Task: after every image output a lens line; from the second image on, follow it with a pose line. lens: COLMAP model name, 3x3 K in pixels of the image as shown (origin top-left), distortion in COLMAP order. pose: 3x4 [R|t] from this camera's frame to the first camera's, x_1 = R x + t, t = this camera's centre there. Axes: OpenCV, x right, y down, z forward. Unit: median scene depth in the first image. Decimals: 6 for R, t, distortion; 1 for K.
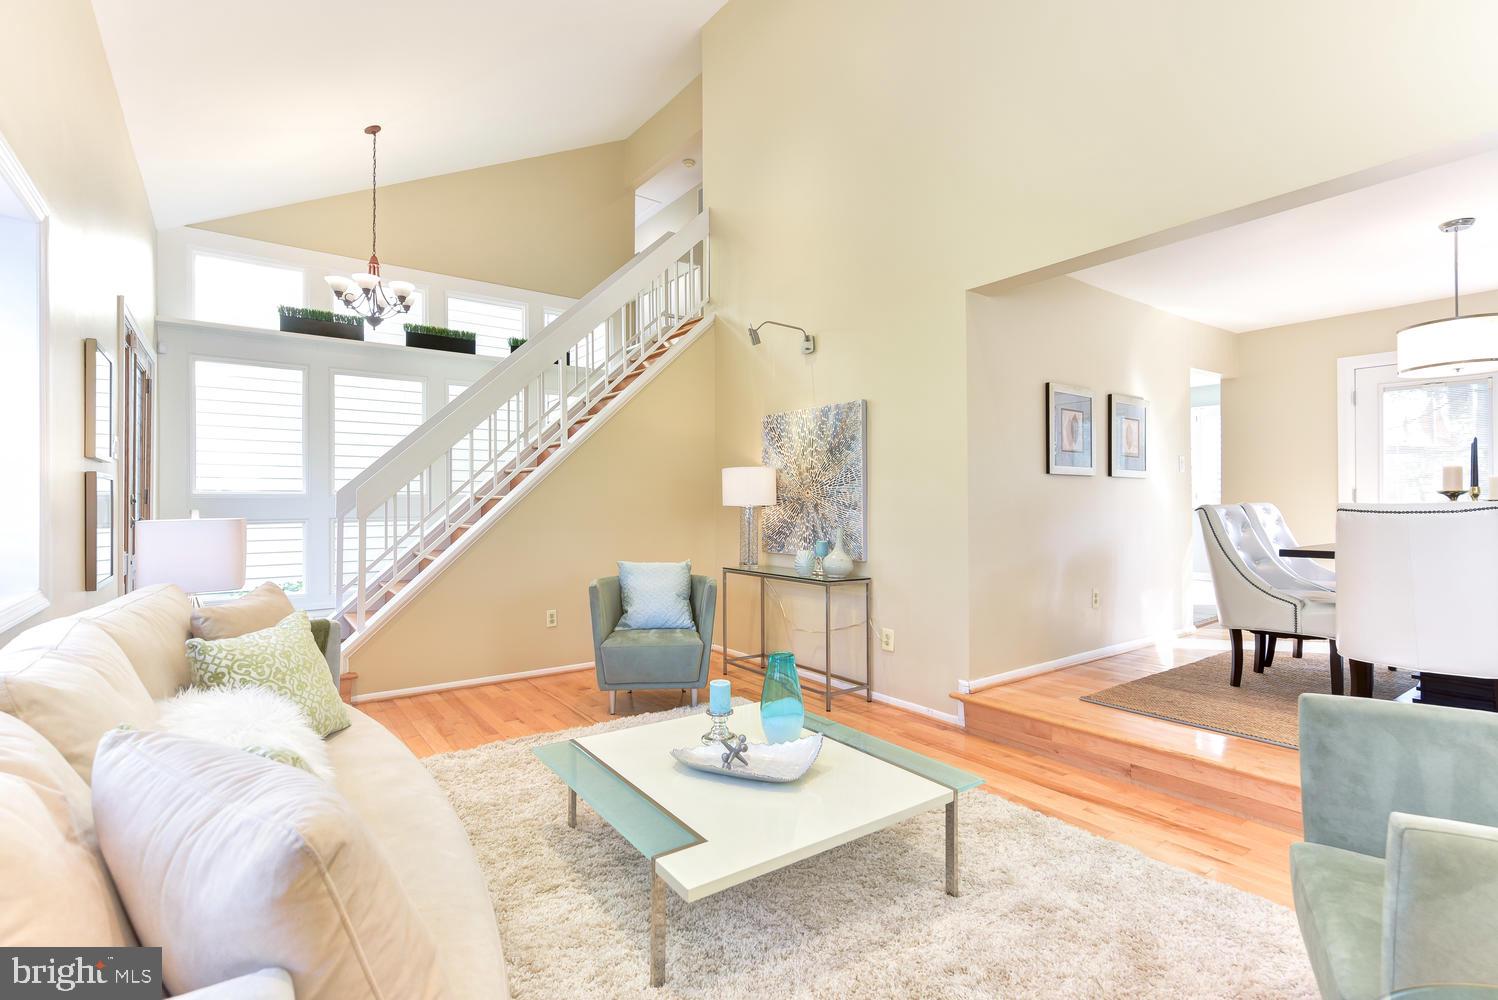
lens RADIAL K [[660.5, 0, 741.9], [0, 660.5, 499.9], [0, 0, 1]] dist [0.001722, 0.000120]
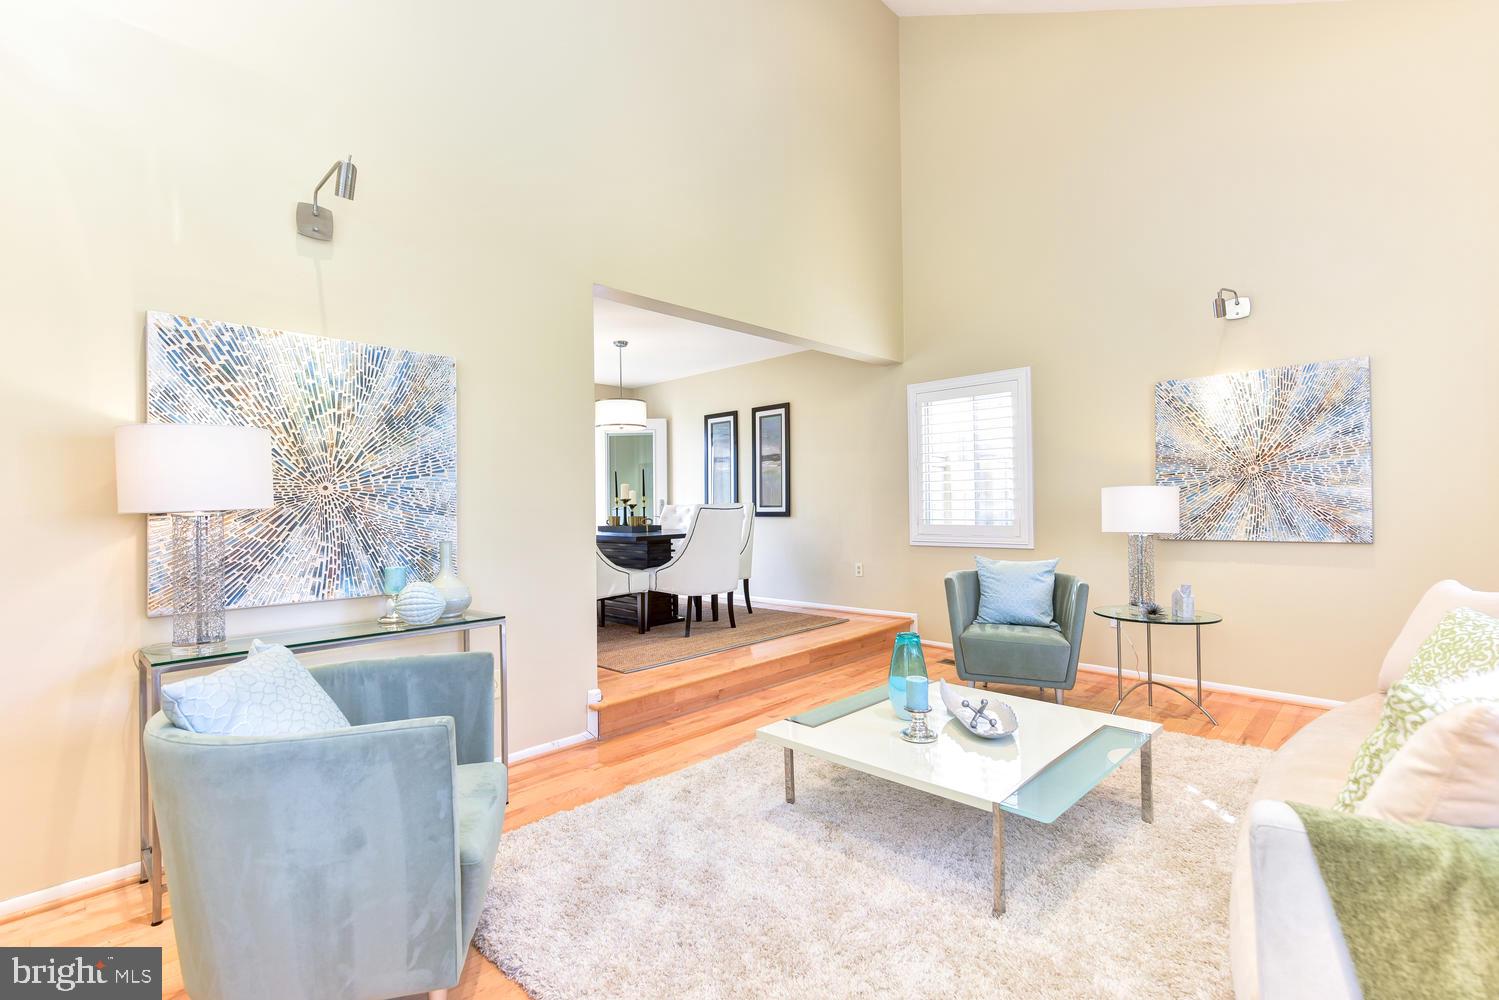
lens RADIAL K [[661.0, 0, 742.4], [0, 661.0, 499.9], [0, 0, 1]] dist [0.001722, 0.000120]
pose [[-0.148643, 0.010662, 0.988833, -0.903989], [0.006433, 0.999931, -0.009814, 0.013395], [-0.988870, 0.004902, -0.148701, 1.300543]]
